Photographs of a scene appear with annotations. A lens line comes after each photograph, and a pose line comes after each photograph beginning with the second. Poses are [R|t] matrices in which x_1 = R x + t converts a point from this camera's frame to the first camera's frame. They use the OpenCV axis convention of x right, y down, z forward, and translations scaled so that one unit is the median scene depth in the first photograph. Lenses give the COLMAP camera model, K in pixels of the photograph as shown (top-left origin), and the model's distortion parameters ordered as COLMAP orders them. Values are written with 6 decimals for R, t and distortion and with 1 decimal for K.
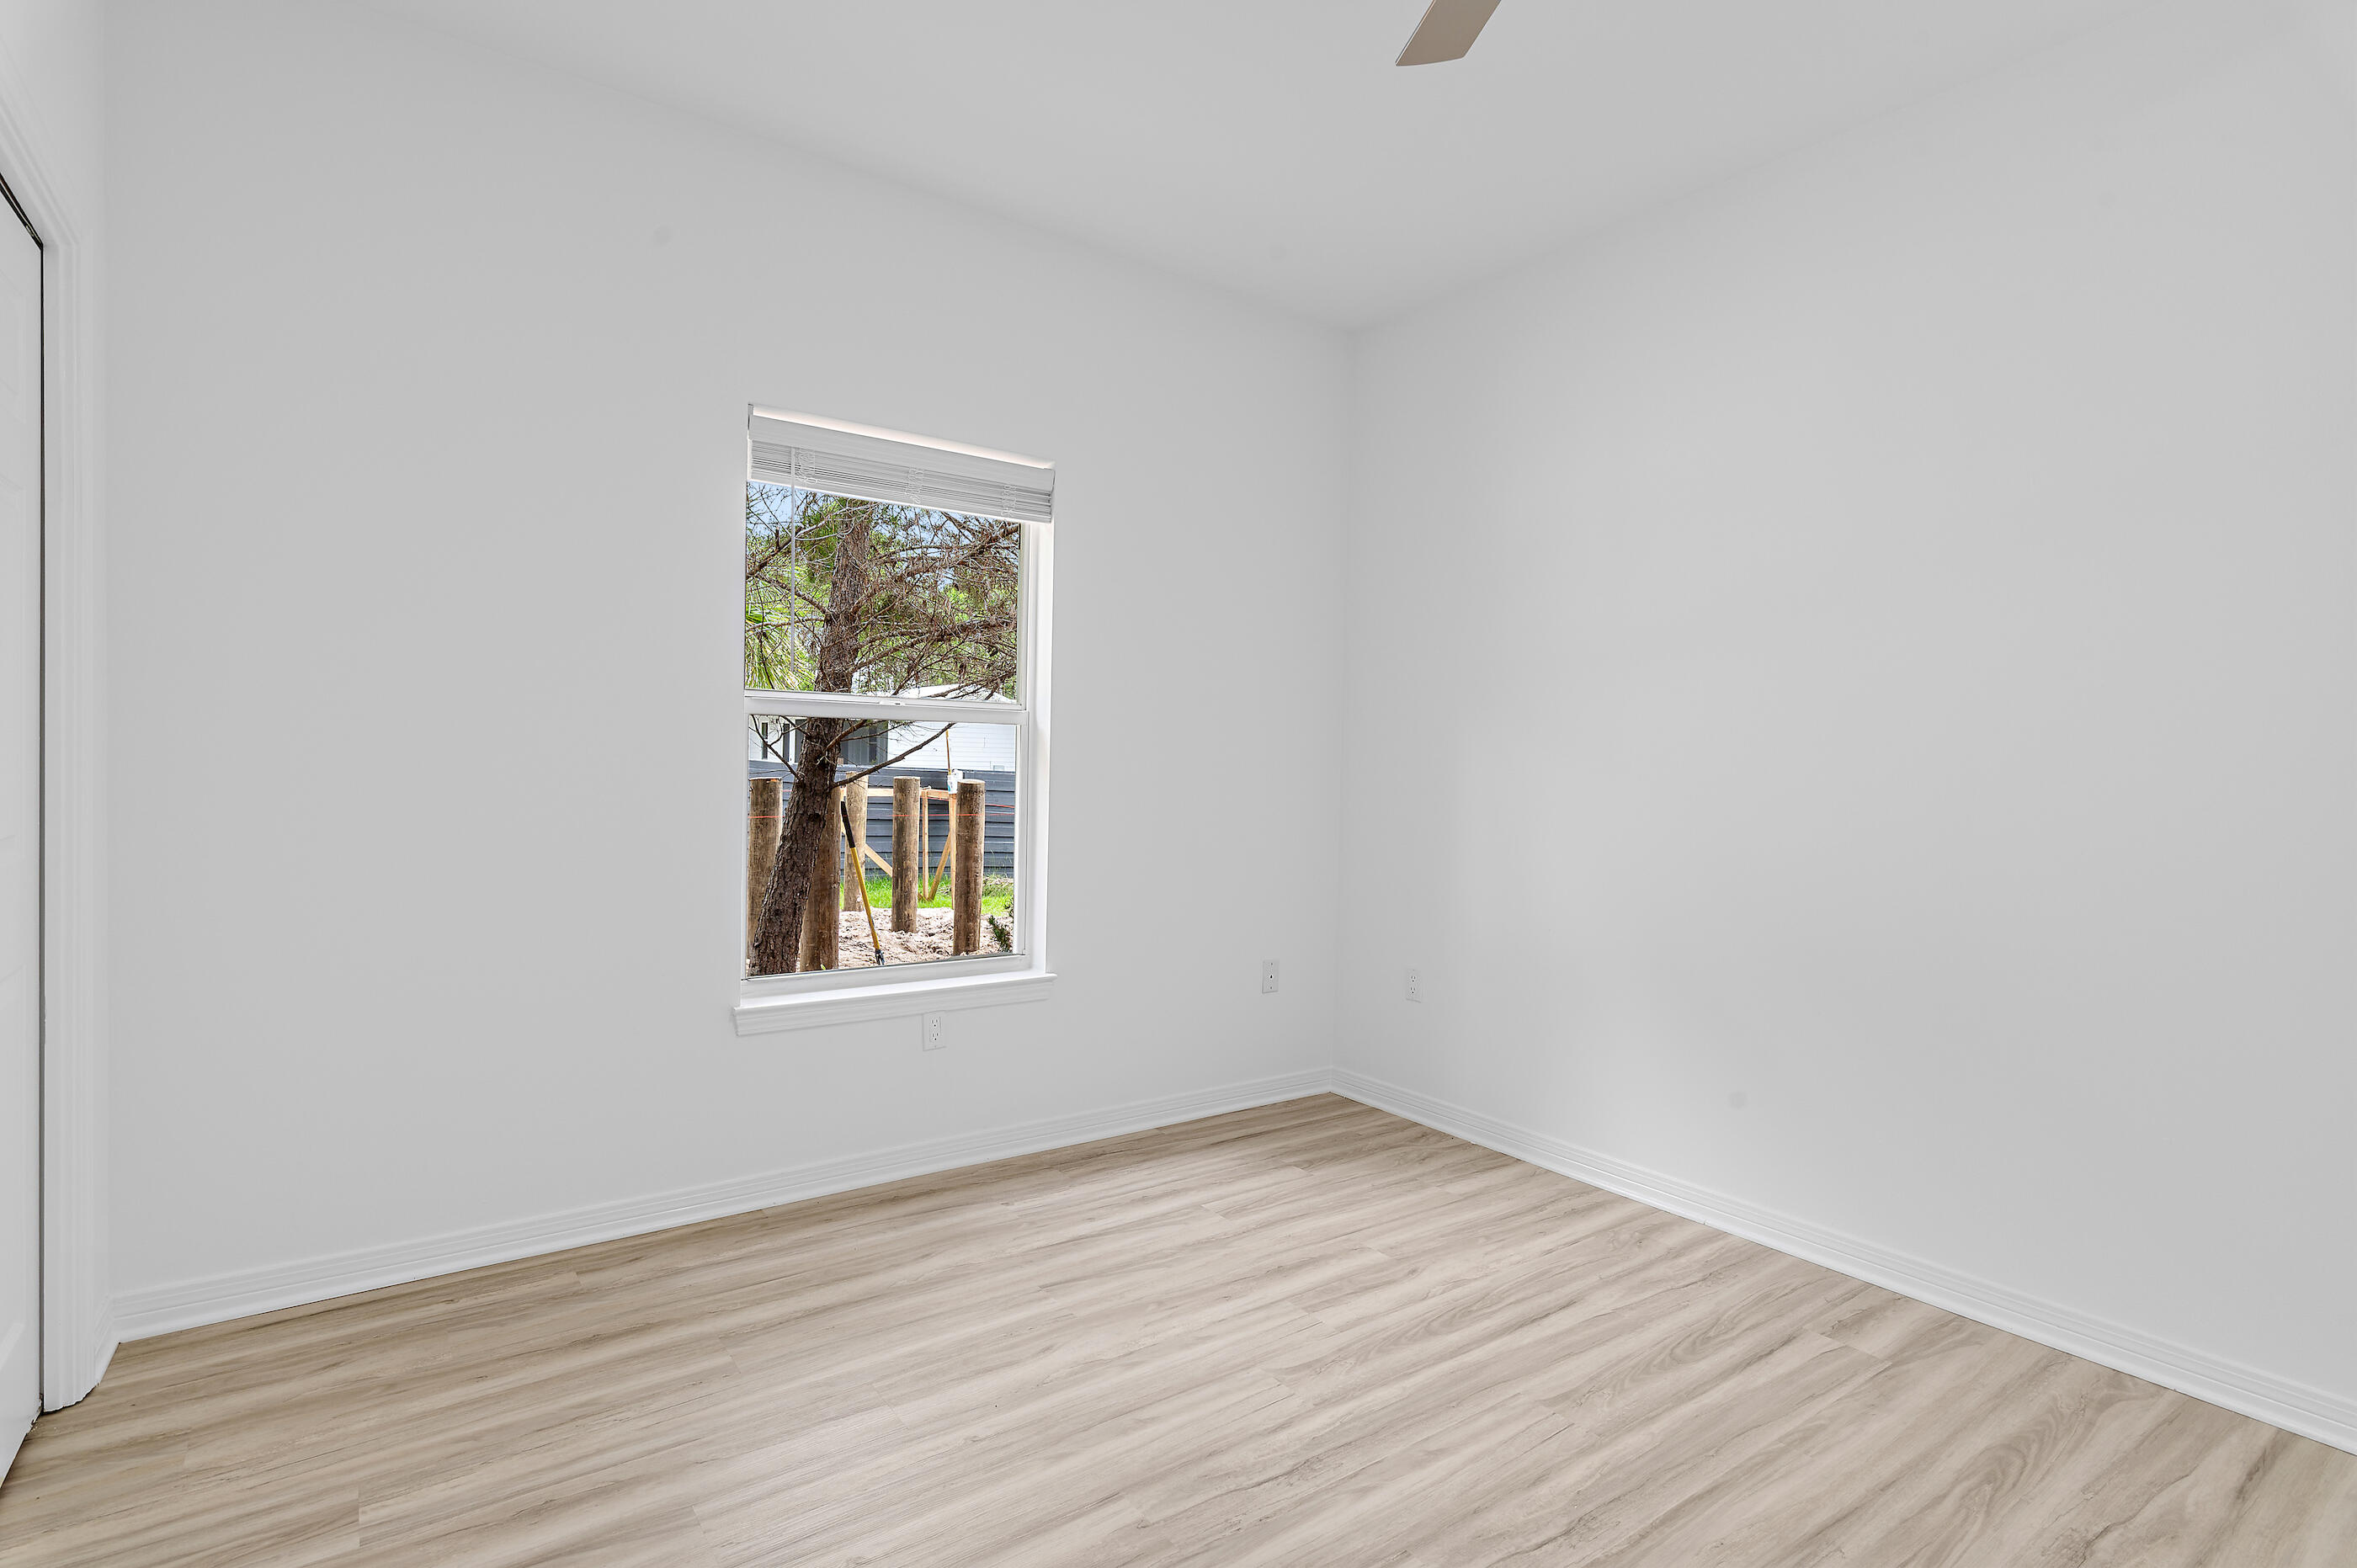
lens RADIAL K [[1150.8, 0, 1178.0], [0, 1150.8, 793.4], [0, 0, 1]] dist [0.005113, 0.001812]
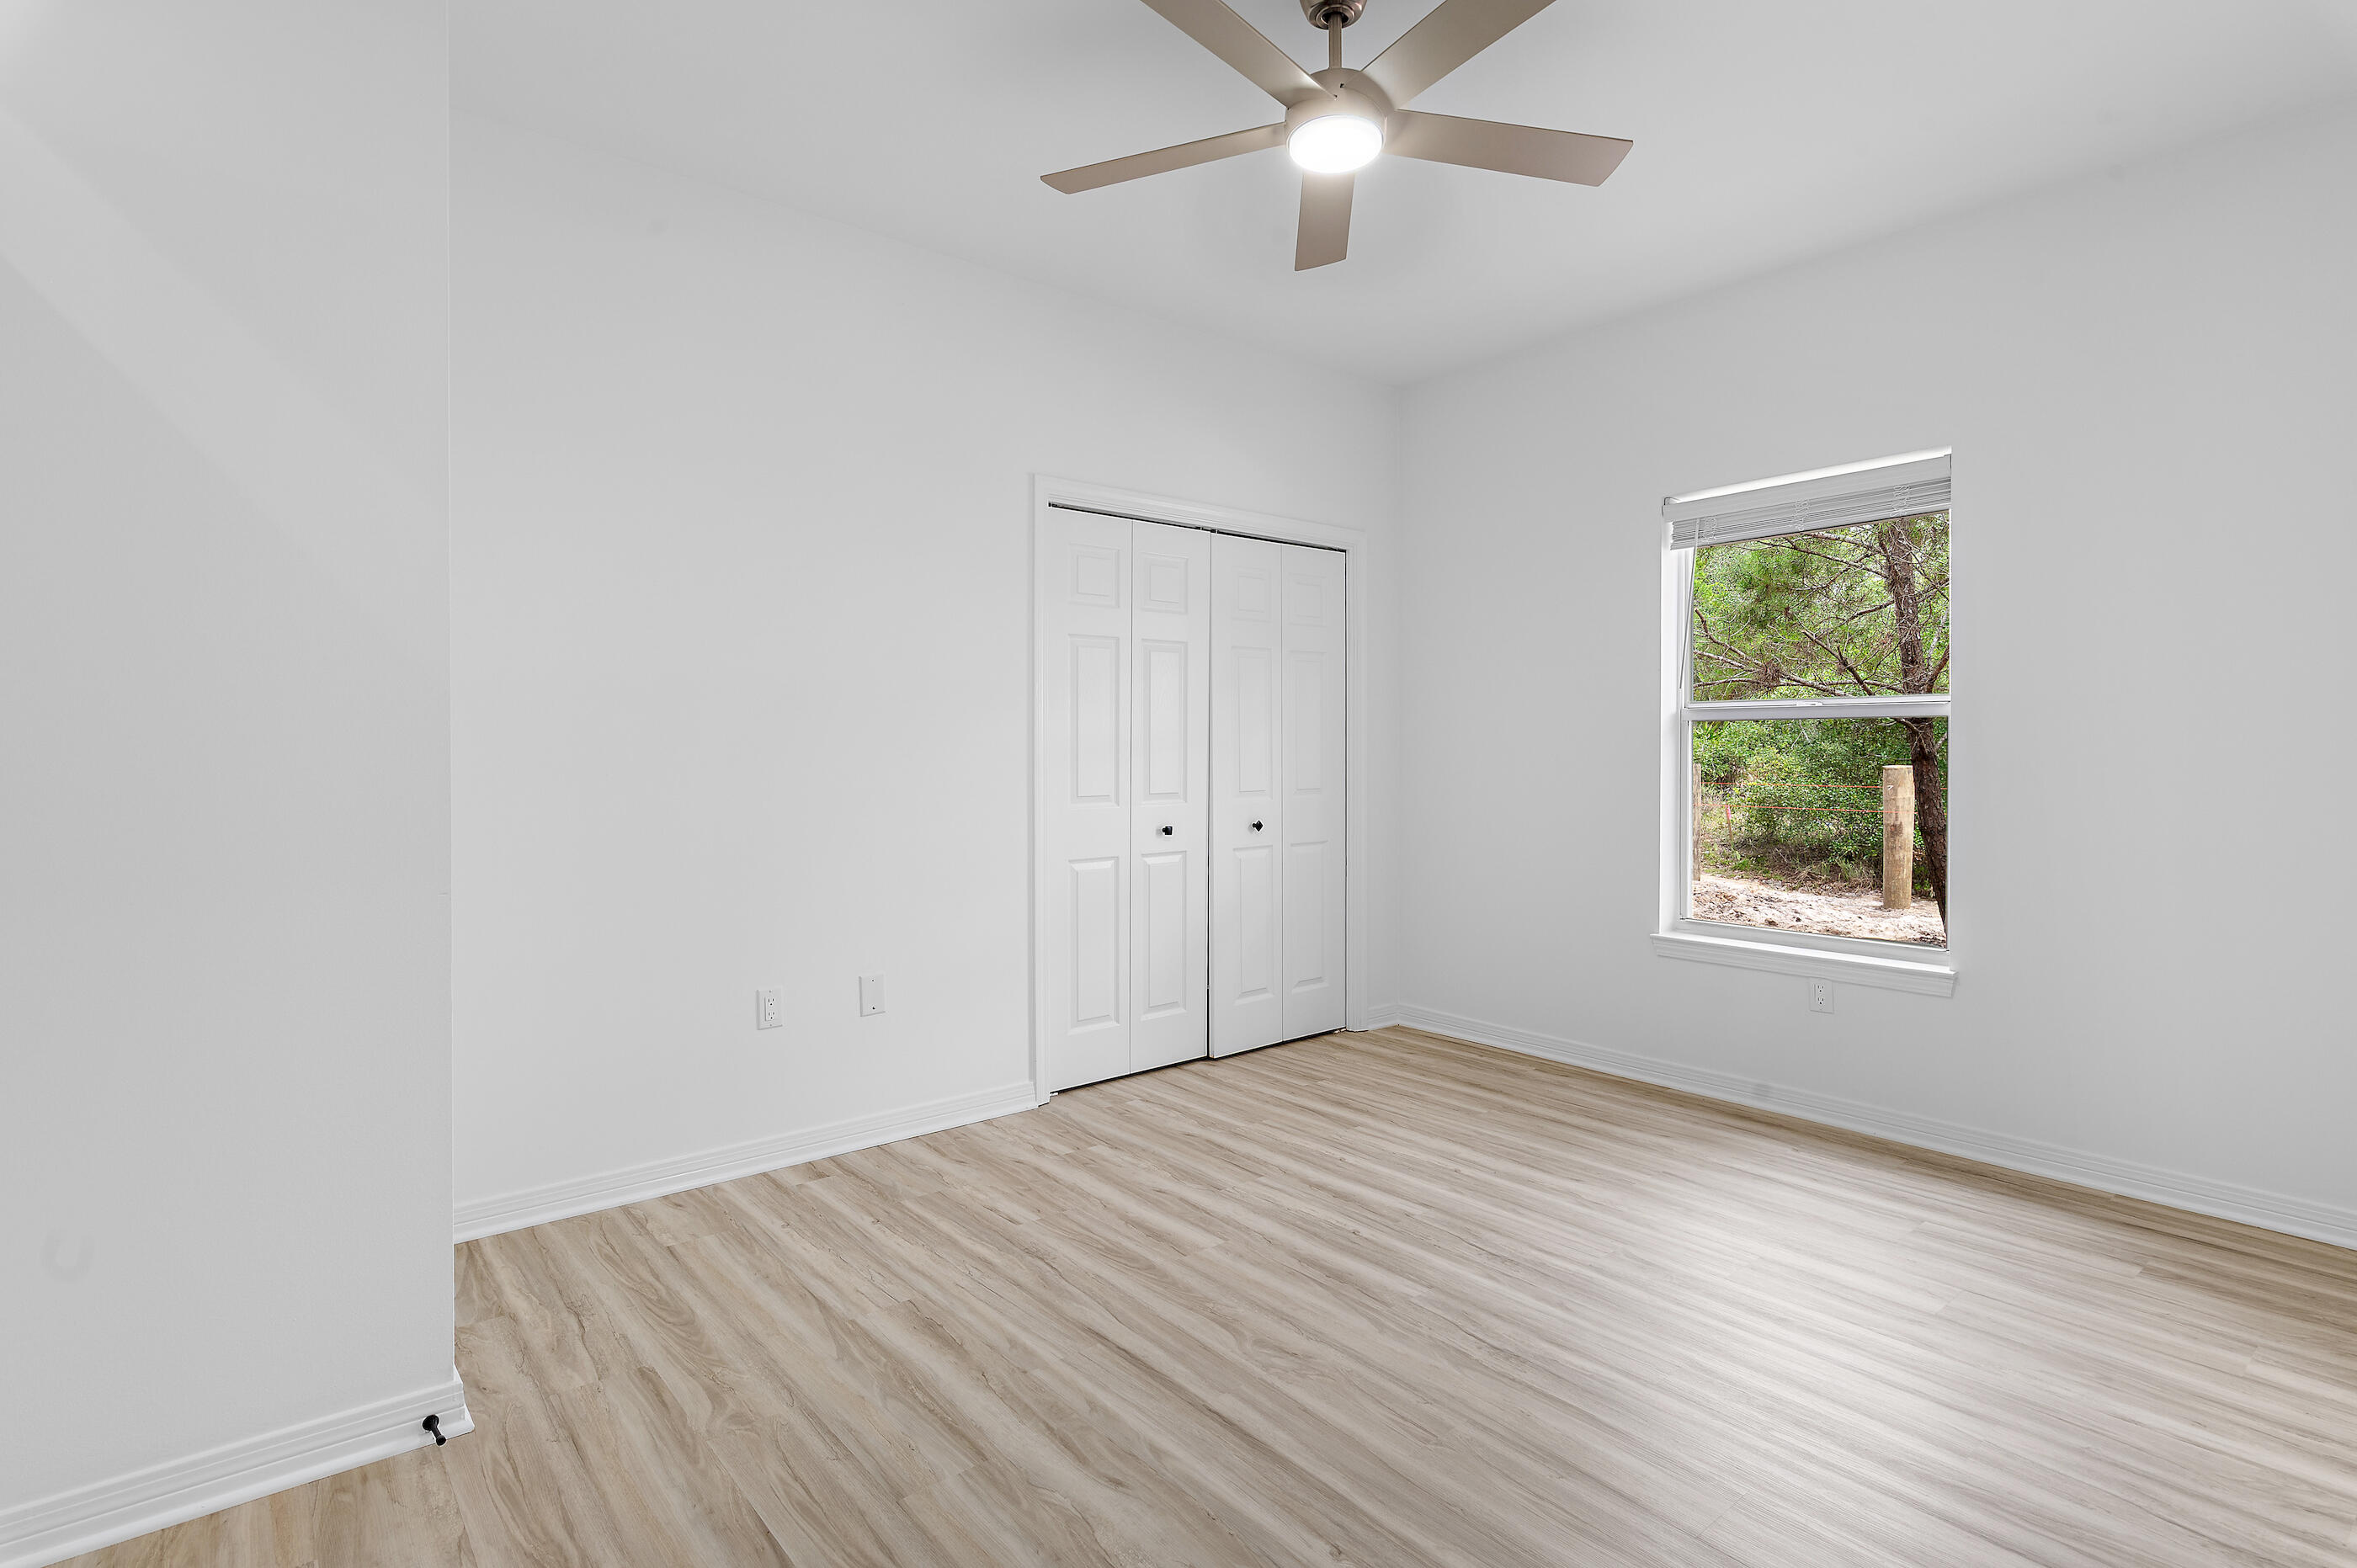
lens RADIAL K [[1150.8, 0, 1173.2], [0, 1150.8, 767.6], [0, 0, 1]] dist [0.005113, 0.001812]
pose [[0.059981, -0.004851, -0.998188, 1.077368], [-0.027598, 0.999598, -0.006517, 0.012636], [0.997818, 0.027938, 0.059823, 0.373764]]
